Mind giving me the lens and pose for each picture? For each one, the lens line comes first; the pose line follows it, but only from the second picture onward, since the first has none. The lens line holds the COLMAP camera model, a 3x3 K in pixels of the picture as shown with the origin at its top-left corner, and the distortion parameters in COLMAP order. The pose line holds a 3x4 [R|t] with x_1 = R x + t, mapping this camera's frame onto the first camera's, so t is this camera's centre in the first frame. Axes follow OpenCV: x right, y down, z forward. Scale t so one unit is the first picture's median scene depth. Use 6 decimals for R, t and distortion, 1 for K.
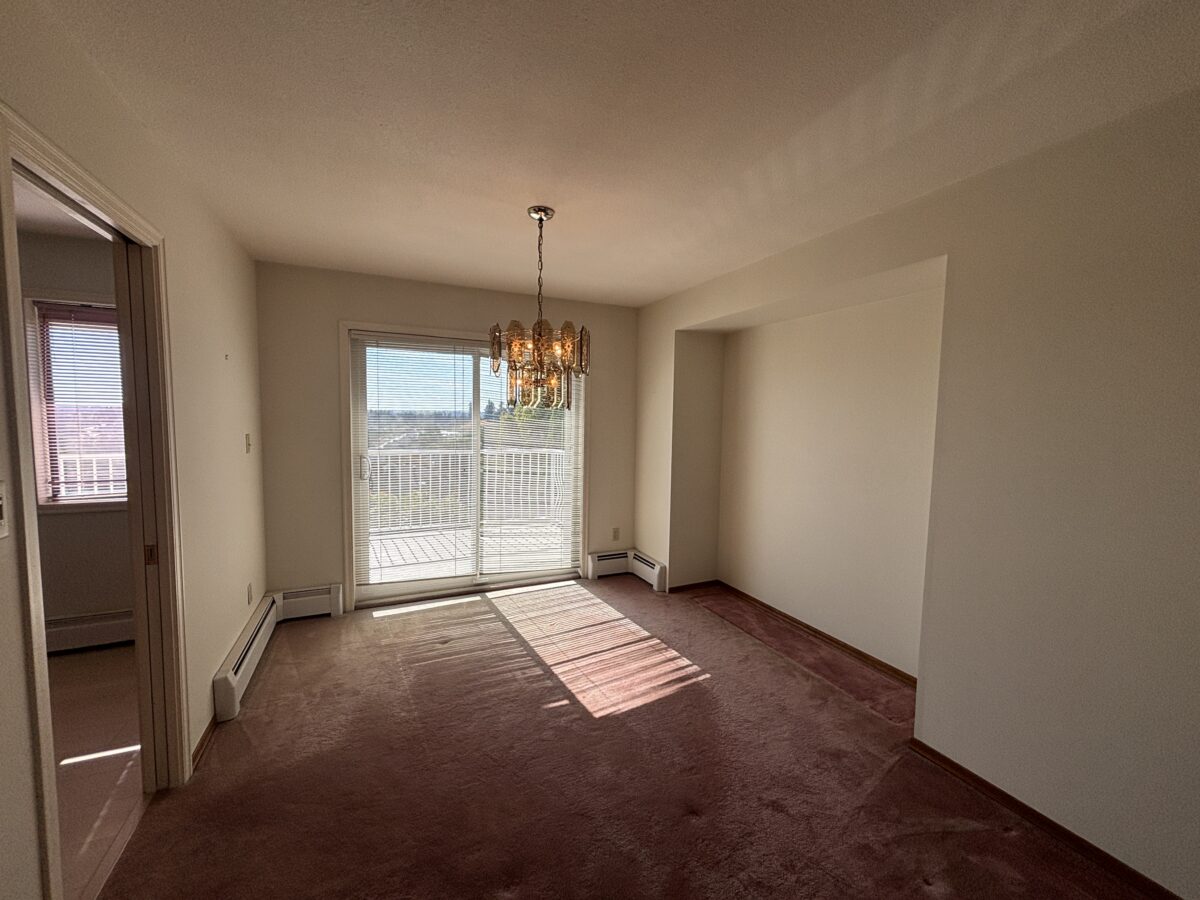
lens RADIAL K [[480.4, 0, 600.0], [0, 480.4, 449.5], [0, 0, 1]] dist [-0.007483, 0.005259]
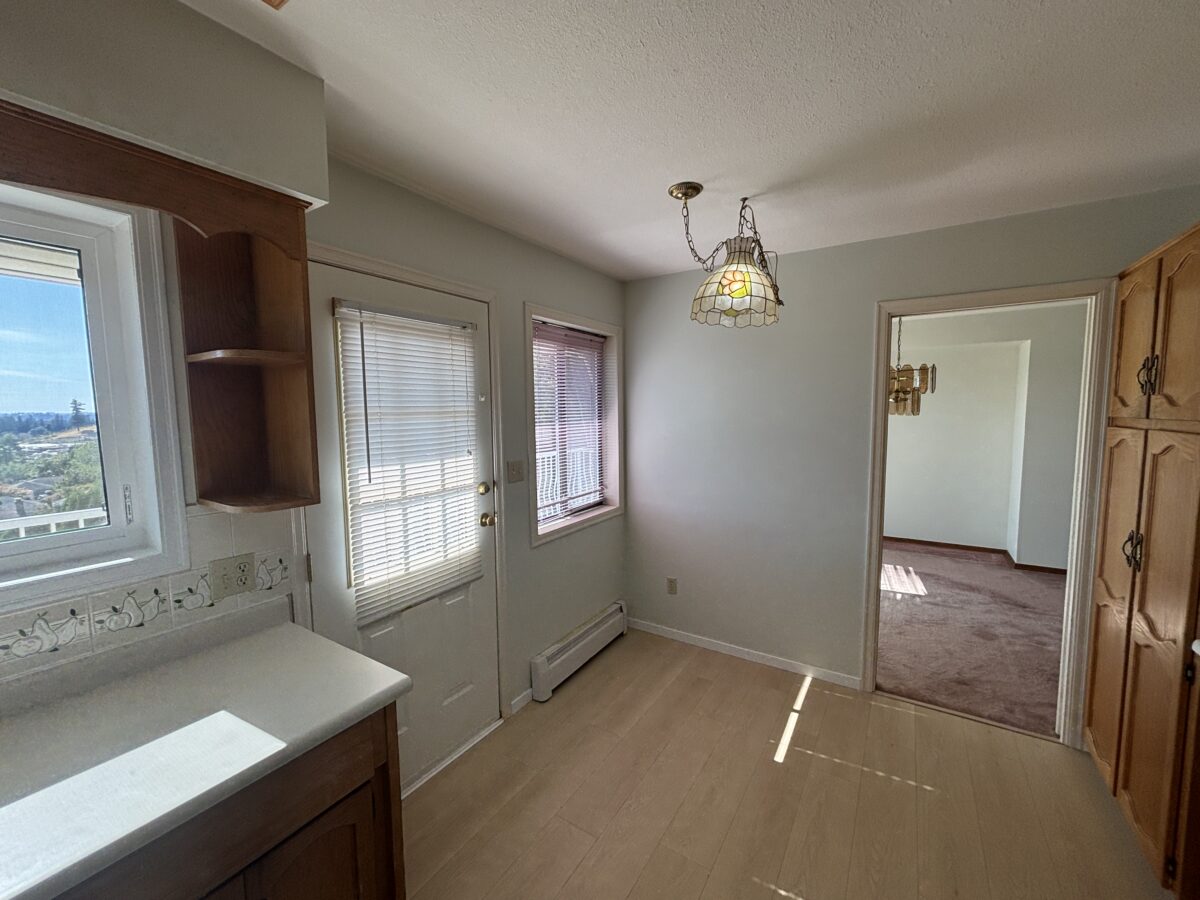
lens RADIAL K [[480.4, 0, 600.0], [0, 480.4, 449.5], [0, 0, 1]] dist [-0.007483, 0.005259]
pose [[0.843256, -0.072029, 0.532664, -1.734210], [0.059756, 0.997400, 0.040273, -0.092356], [-0.534180, -0.002131, 0.845368, 0.159299]]
